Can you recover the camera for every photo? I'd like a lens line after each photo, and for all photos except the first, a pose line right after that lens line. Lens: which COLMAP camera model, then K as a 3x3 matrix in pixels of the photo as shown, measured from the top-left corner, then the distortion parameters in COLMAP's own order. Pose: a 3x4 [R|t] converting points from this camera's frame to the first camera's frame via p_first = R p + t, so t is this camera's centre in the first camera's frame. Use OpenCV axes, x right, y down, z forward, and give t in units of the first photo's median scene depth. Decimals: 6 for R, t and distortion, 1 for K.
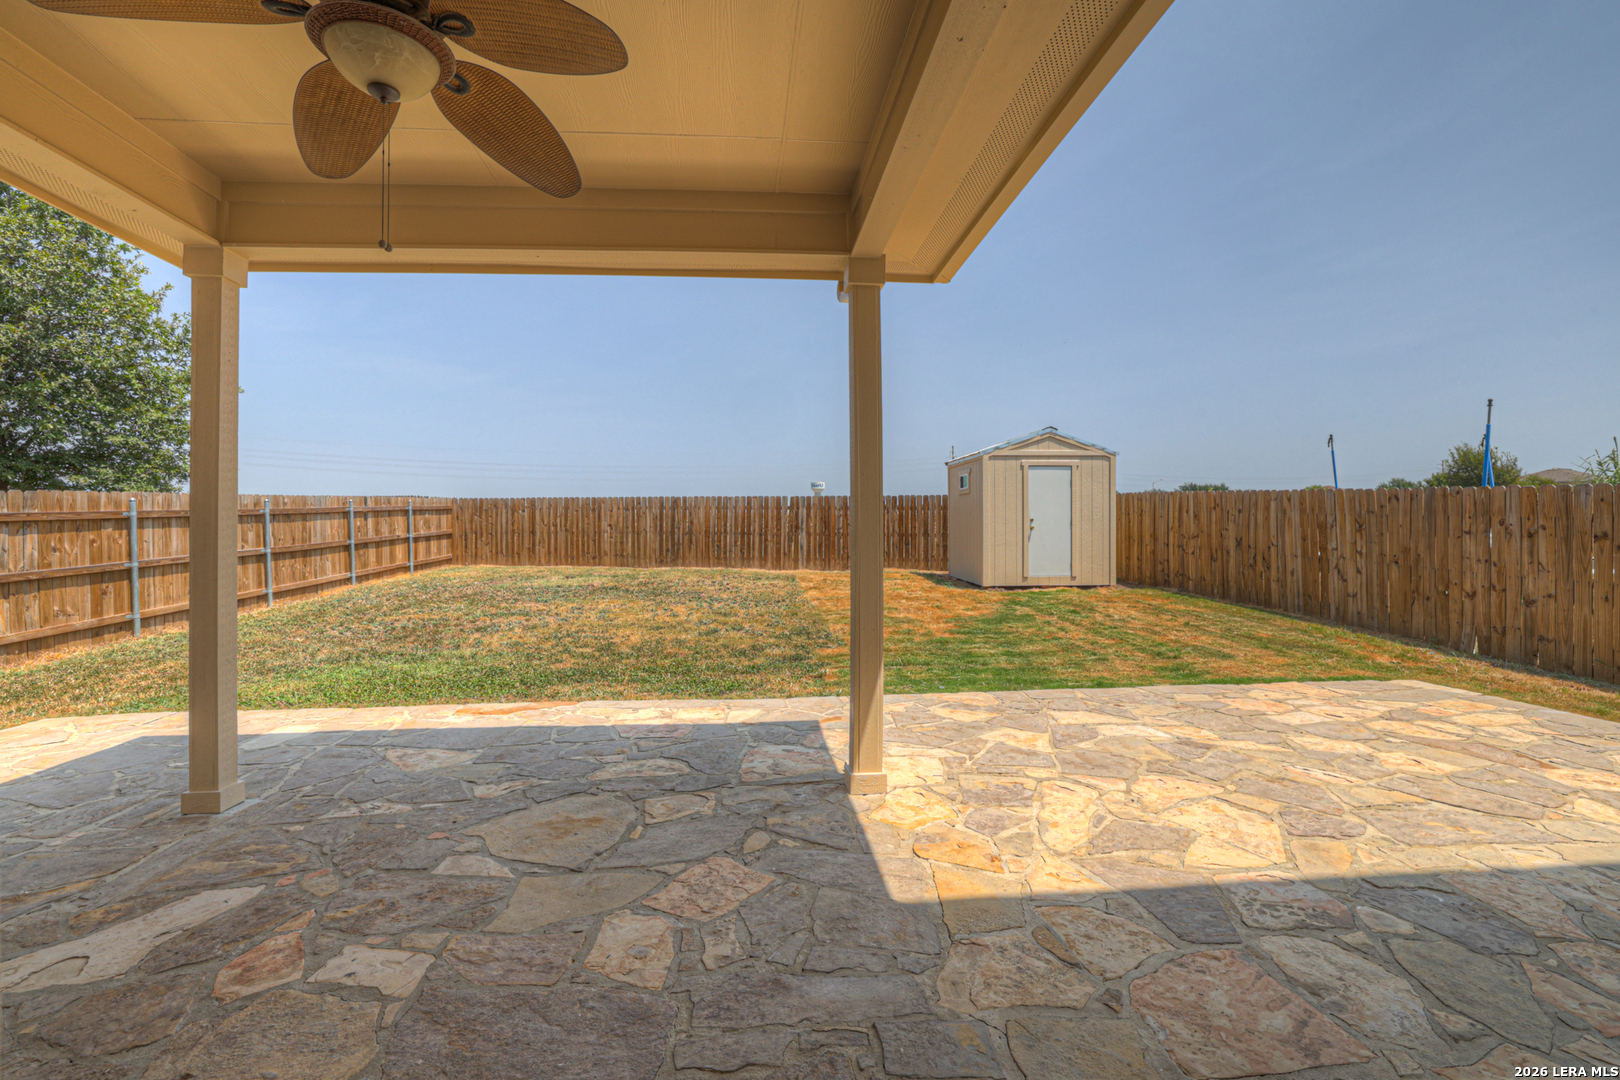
lens RADIAL K [[690.4, 0, 797.5], [0, 690.4, 523.7], [0, 0, 1]] dist [-0.044270, 0.015751]
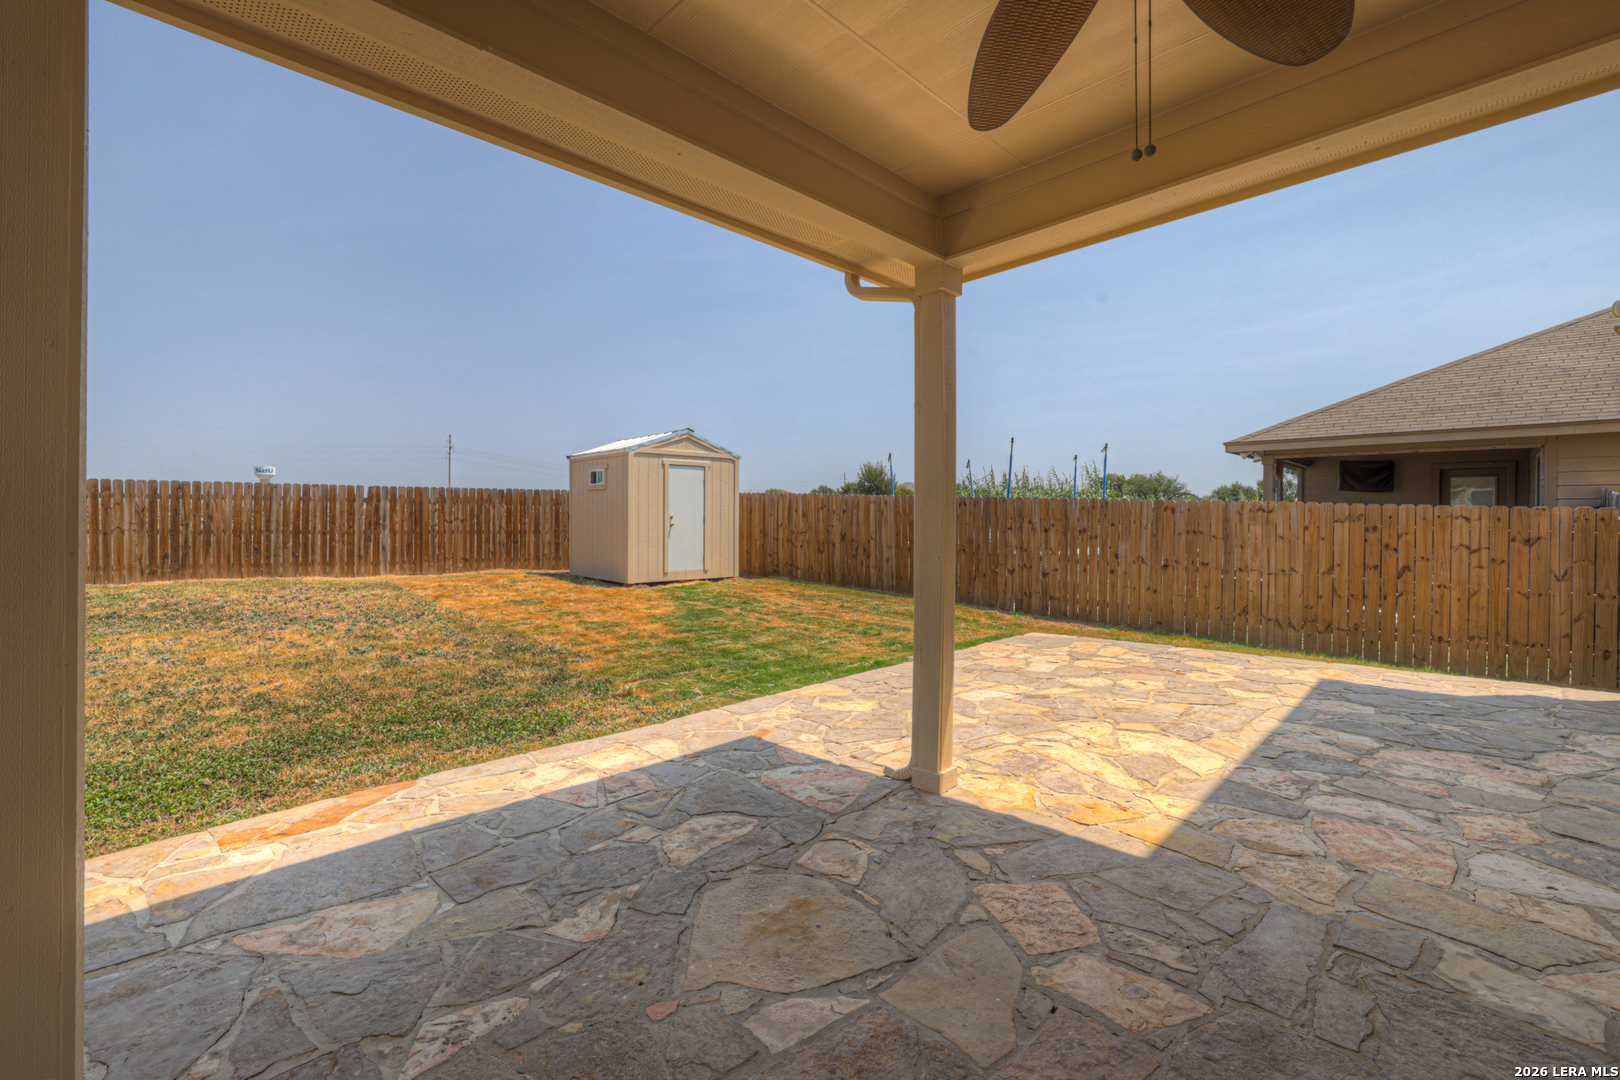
lens RADIAL K [[690.4, 0, 791.5], [0, 690.4, 518.9], [0, 0, 1]] dist [-0.044270, 0.015751]
pose [[0.771554, 0.003914, 0.636152, -0.177734], [-0.004196, 0.999991, -0.001064, -0.002242], [-0.636150, -0.001849, 0.771563, 0.087780]]
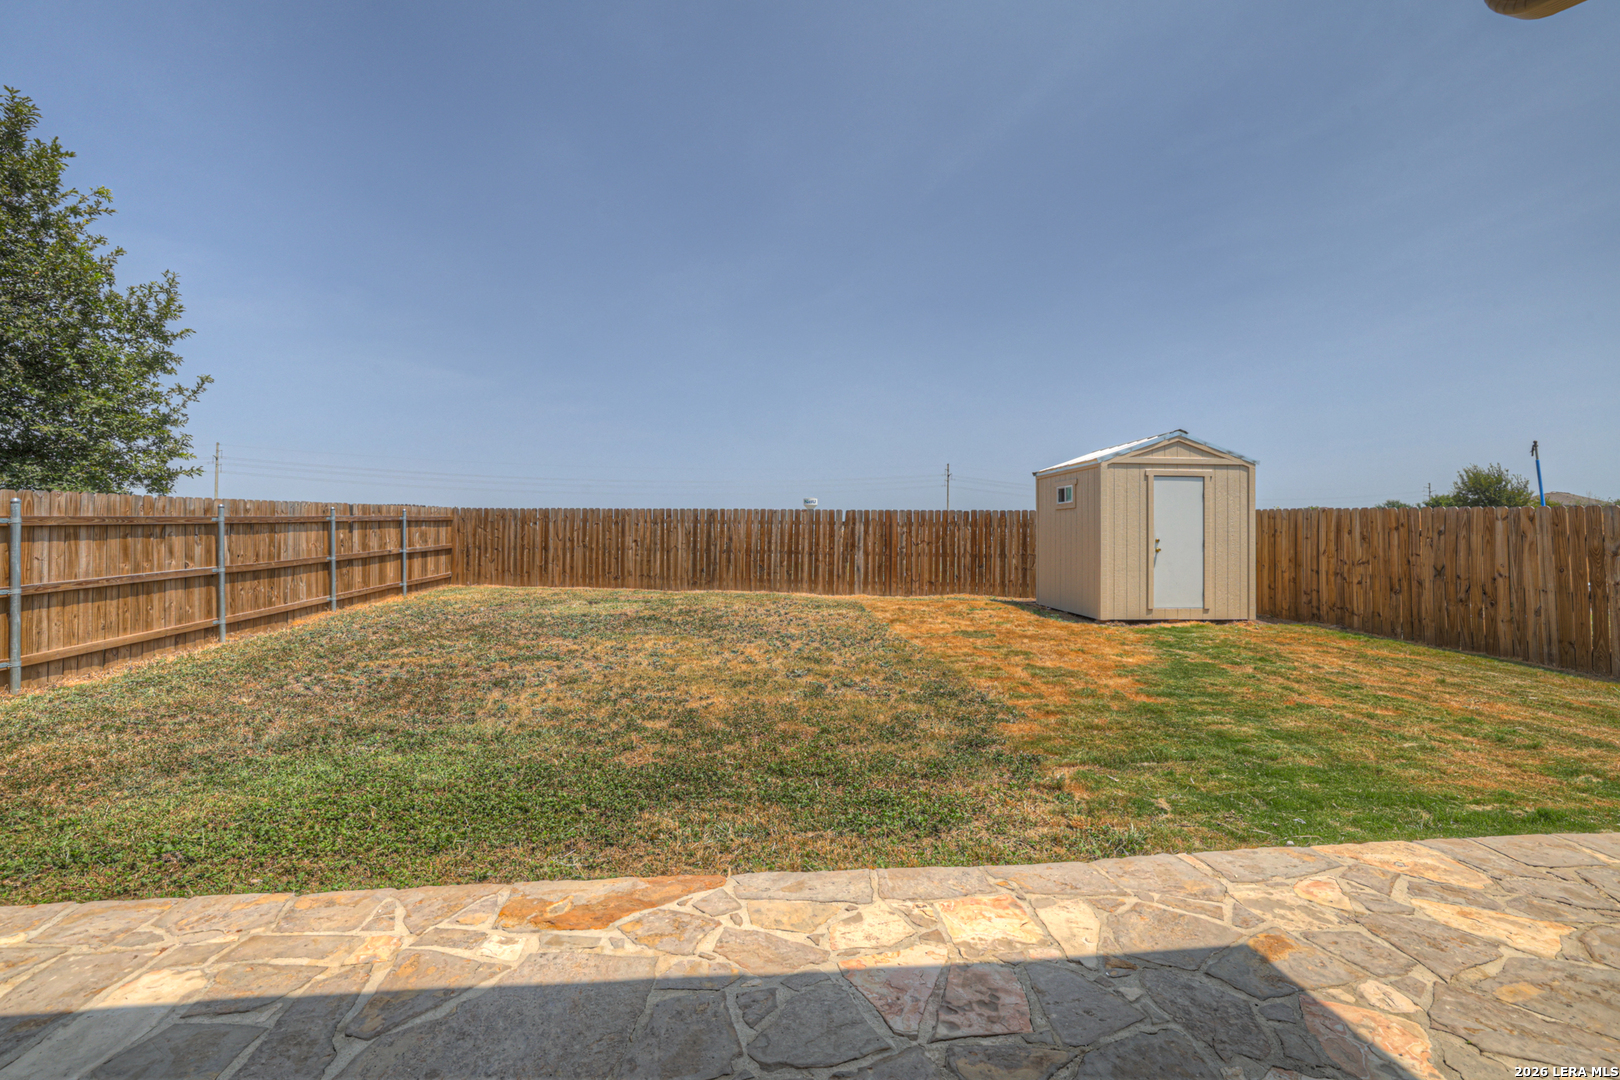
lens RADIAL K [[690.4, 0, 799.0], [0, 690.4, 523.3], [0, 0, 1]] dist [-0.044270, 0.015751]
pose [[0.999876, 0.010718, 0.011533, -0.104033], [-0.010446, 0.999672, -0.023378, -0.002380], [-0.011779, 0.023255, 0.999660, 0.176125]]
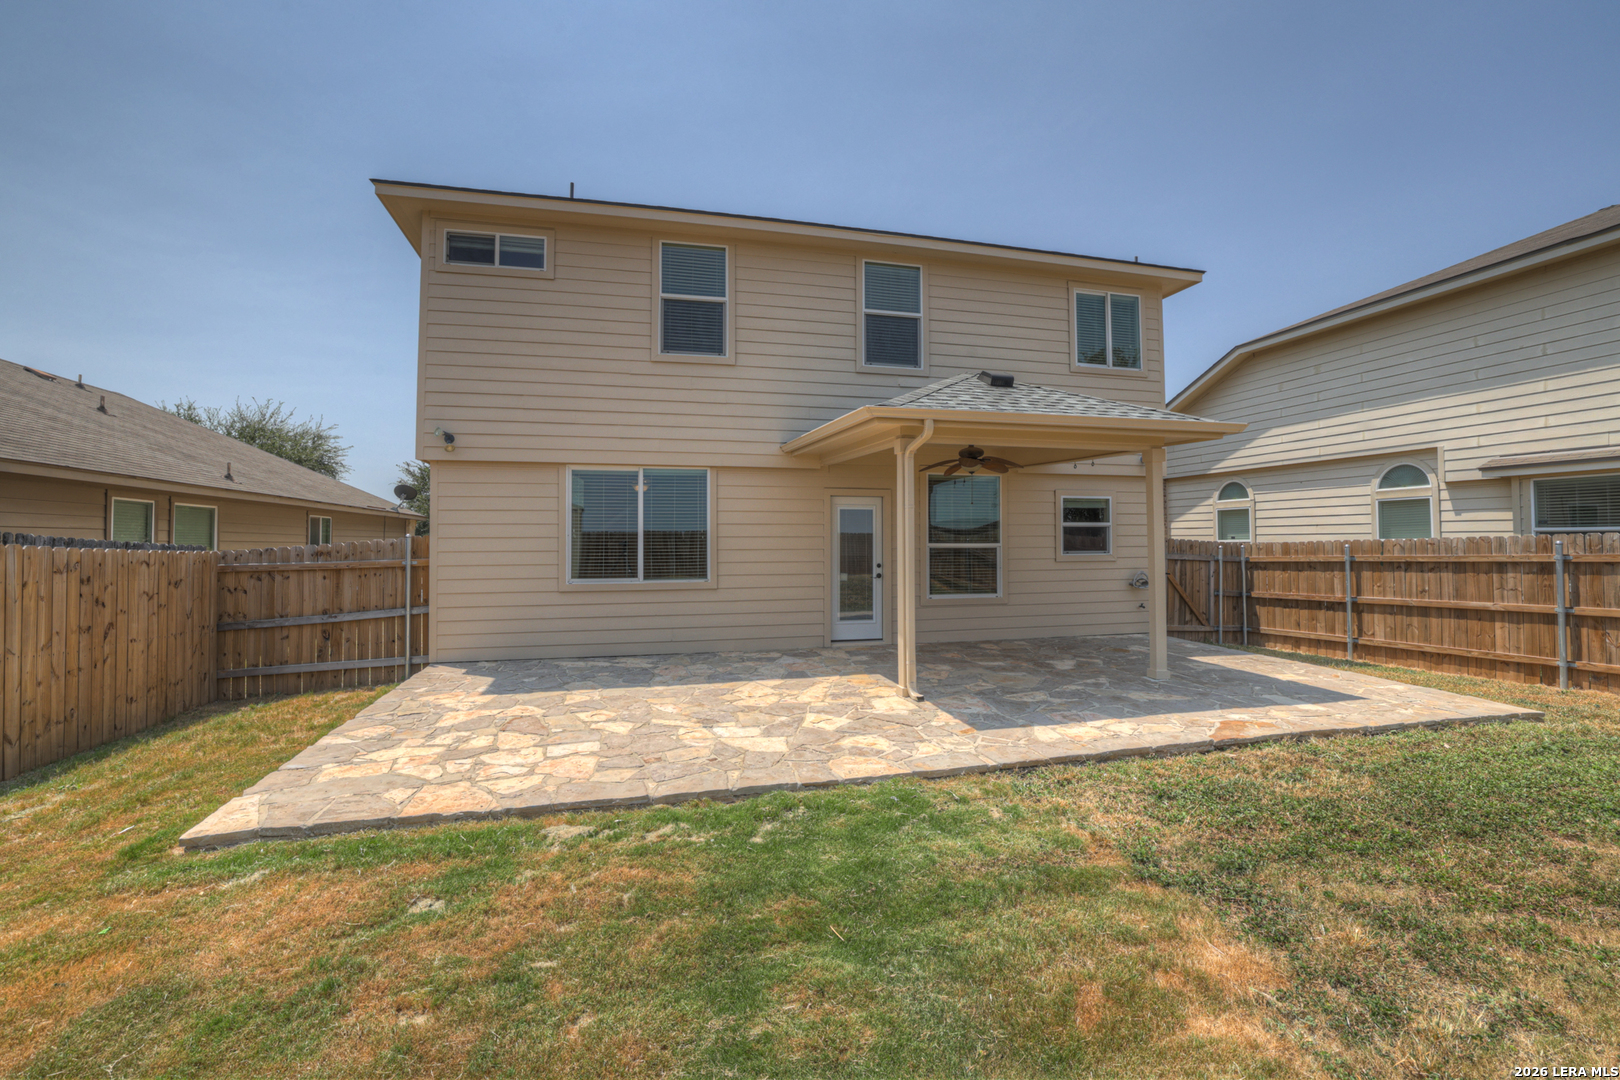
lens RADIAL K [[690.4, 0, 797.8], [0, 690.4, 529.5], [0, 0, 1]] dist [-0.044270, 0.015751]
pose [[-0.987989, 0.005474, -0.154426, 0.185600], [0.007343, 0.999907, -0.011534, -0.022096], [0.154348, -0.012529, -0.987937, 0.749397]]
